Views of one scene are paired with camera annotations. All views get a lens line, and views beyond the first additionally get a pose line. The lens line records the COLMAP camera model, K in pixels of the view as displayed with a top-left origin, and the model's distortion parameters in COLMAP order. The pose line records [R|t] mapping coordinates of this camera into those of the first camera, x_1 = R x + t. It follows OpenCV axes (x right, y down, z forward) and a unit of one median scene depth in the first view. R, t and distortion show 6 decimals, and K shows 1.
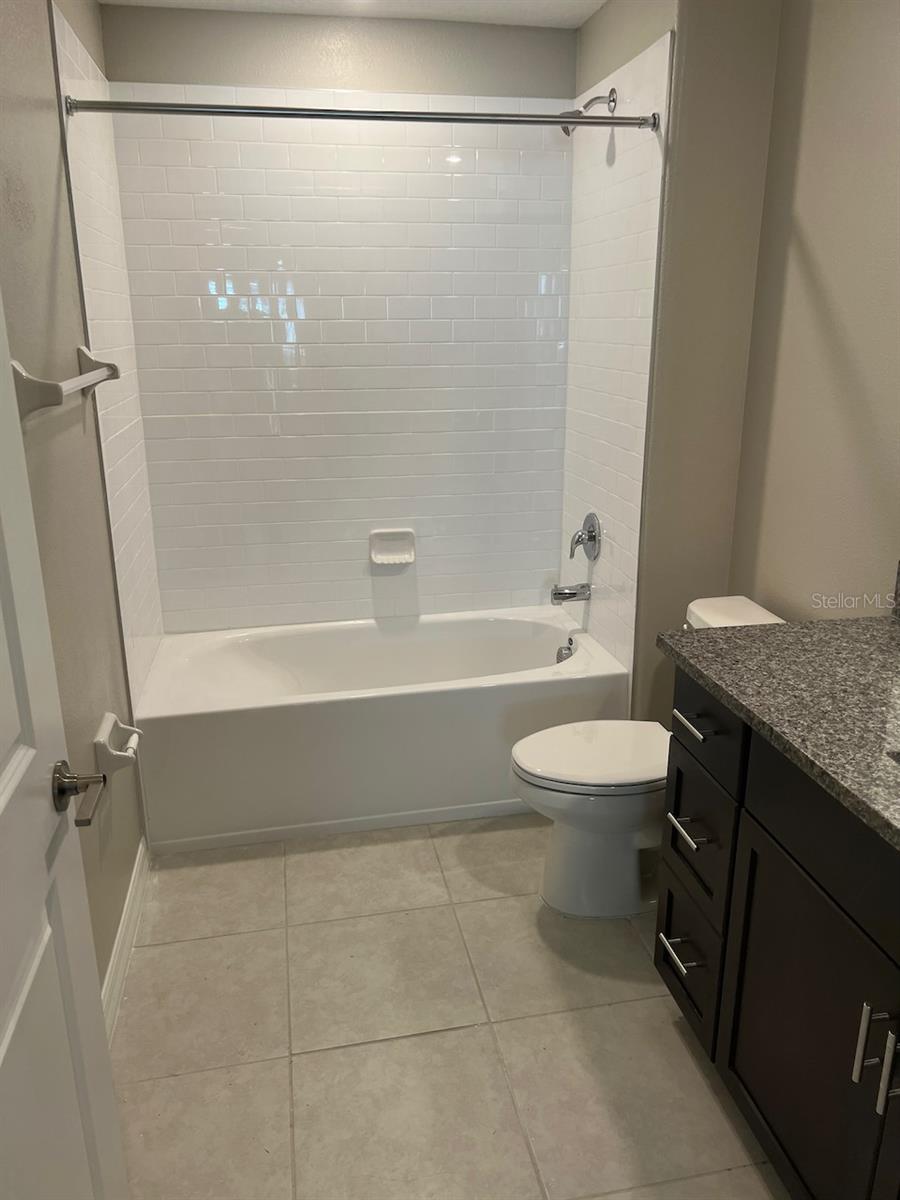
lens RADIAL K [[897.5, 0, 444.7], [0, 897.5, 596.3], [0, 0, 1]] dist [-0.001351, -0.035955]
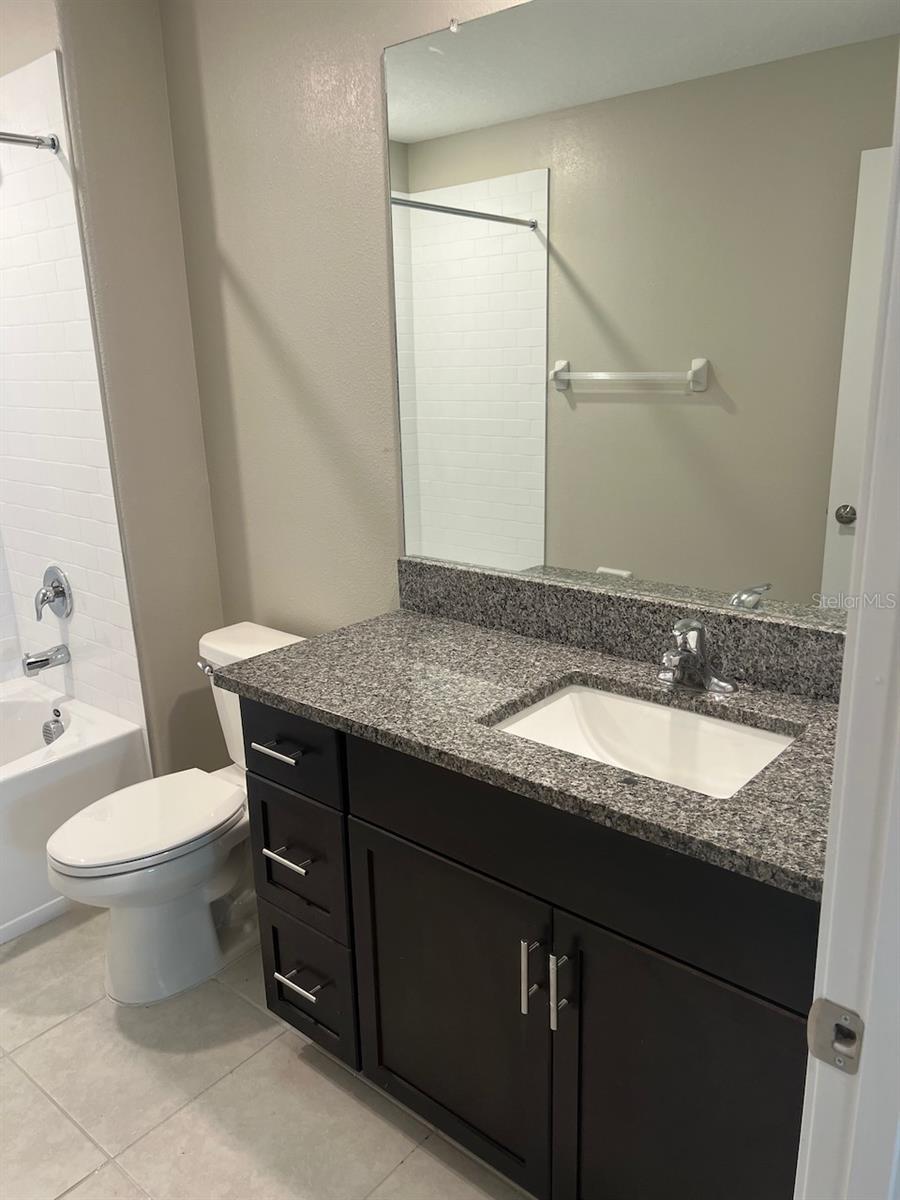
lens RADIAL K [[897.5, 0, 453.6], [0, 897.5, 601.6], [0, 0, 1]] dist [-0.001351, -0.035955]
pose [[0.760245, -0.180403, 0.624085, -0.122313], [0.203807, 0.978401, 0.034551, -0.010103], [-0.616839, 0.100925, 0.780592, 0.069425]]
